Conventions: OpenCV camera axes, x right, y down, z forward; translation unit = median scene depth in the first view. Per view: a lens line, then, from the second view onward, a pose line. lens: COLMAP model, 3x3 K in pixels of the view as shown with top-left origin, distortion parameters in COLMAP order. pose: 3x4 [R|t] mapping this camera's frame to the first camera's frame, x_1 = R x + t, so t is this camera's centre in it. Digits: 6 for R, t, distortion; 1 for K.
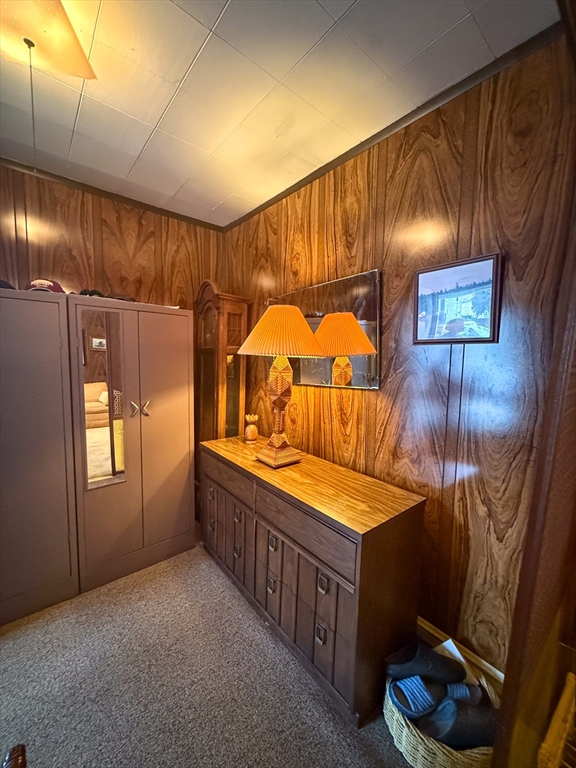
lens RADIAL K [[303.7, 0, 286.2], [0, 303.7, 384.1], [0, 0, 1]] dist [-0.003456, 0.000188]
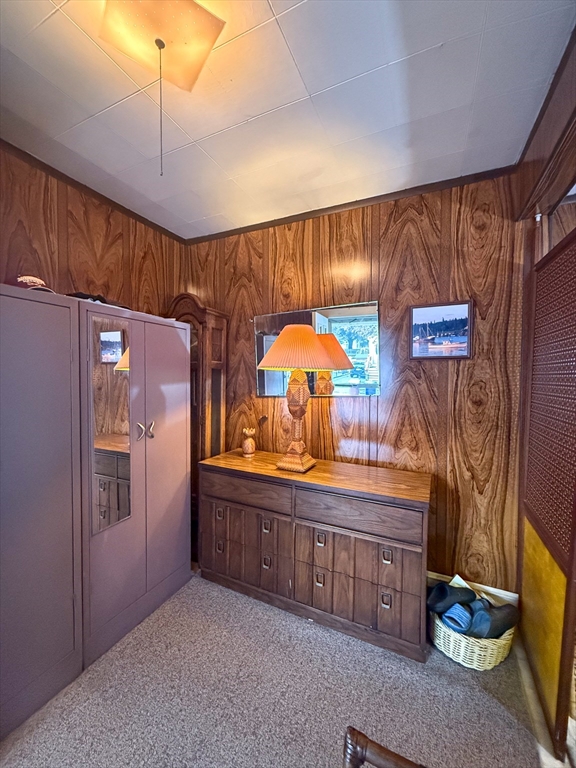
lens RADIAL K [[303.7, 0, 288.4], [0, 303.7, 384.1], [0, 0, 1]] dist [-0.003456, 0.000188]
pose [[0.909773, -0.025559, 0.414318, -0.531586], [0.047927, 0.997895, -0.043679, 0.005687], [-0.412330, 0.059595, 0.909083, 0.013652]]
